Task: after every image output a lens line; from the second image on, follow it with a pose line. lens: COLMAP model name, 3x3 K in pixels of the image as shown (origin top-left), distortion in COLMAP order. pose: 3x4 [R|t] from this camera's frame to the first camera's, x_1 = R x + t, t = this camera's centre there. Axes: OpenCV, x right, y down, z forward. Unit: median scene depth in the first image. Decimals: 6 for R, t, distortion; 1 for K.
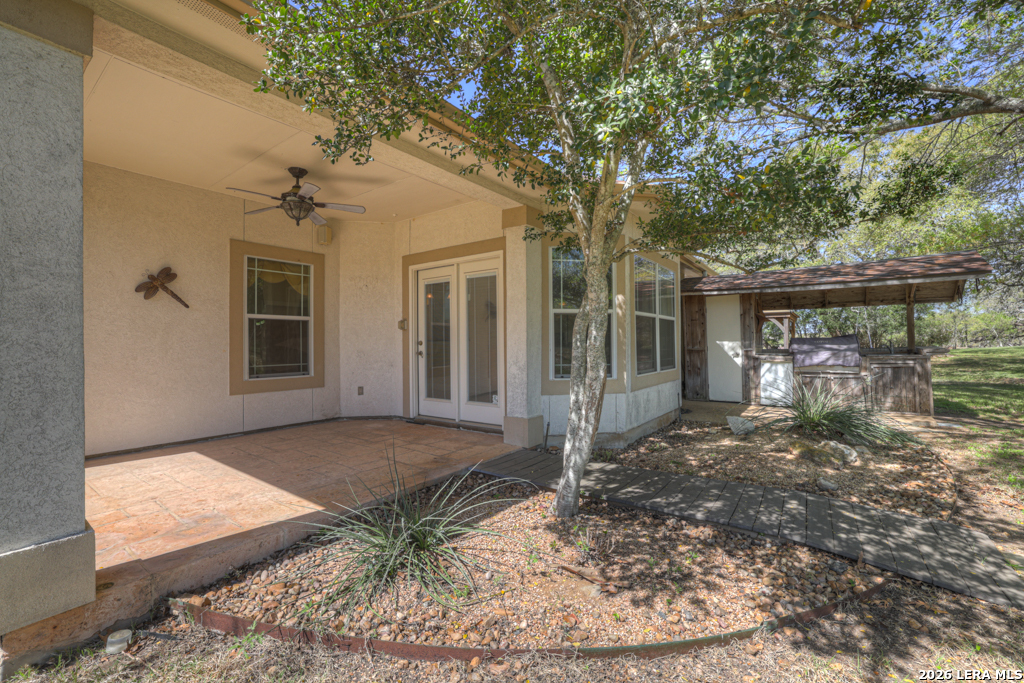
lens RADIAL K [[434.7, 0, 515.0], [0, 434.7, 338.6], [0, 0, 1]] dist [0.001985, 0.000167]
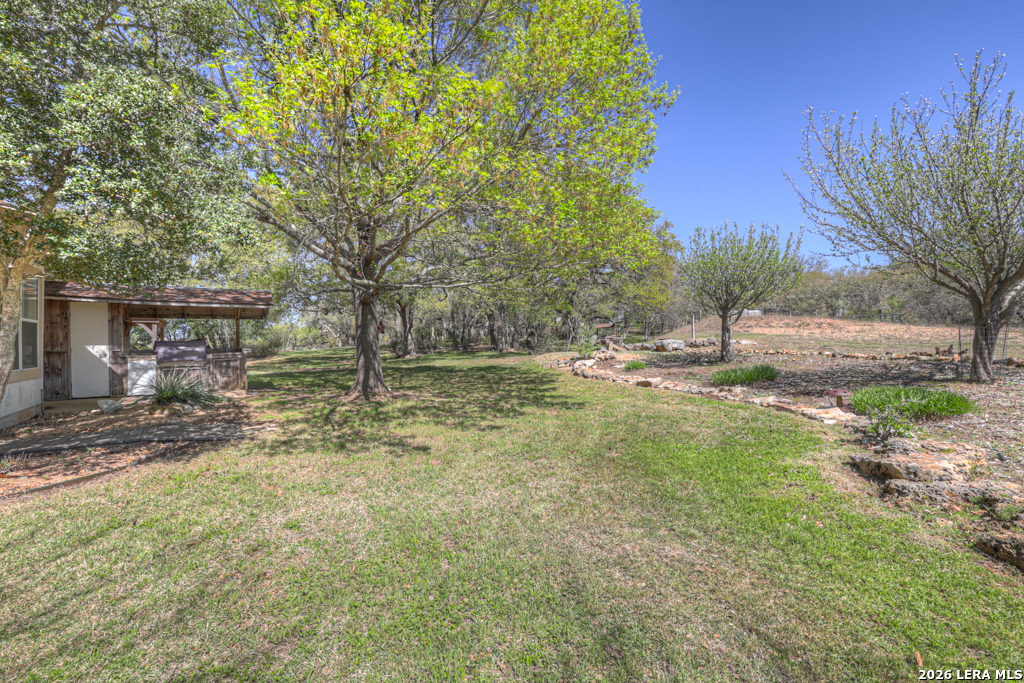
lens RADIAL K [[434.7, 0, 515.7], [0, 434.7, 342.1], [0, 0, 1]] dist [0.001985, 0.000167]
pose [[0.321203, 0.007204, 0.946983, -0.222532], [-0.002134, 0.999974, -0.006884, 0.008029], [-0.947008, 0.000190, 0.321210, -0.383512]]
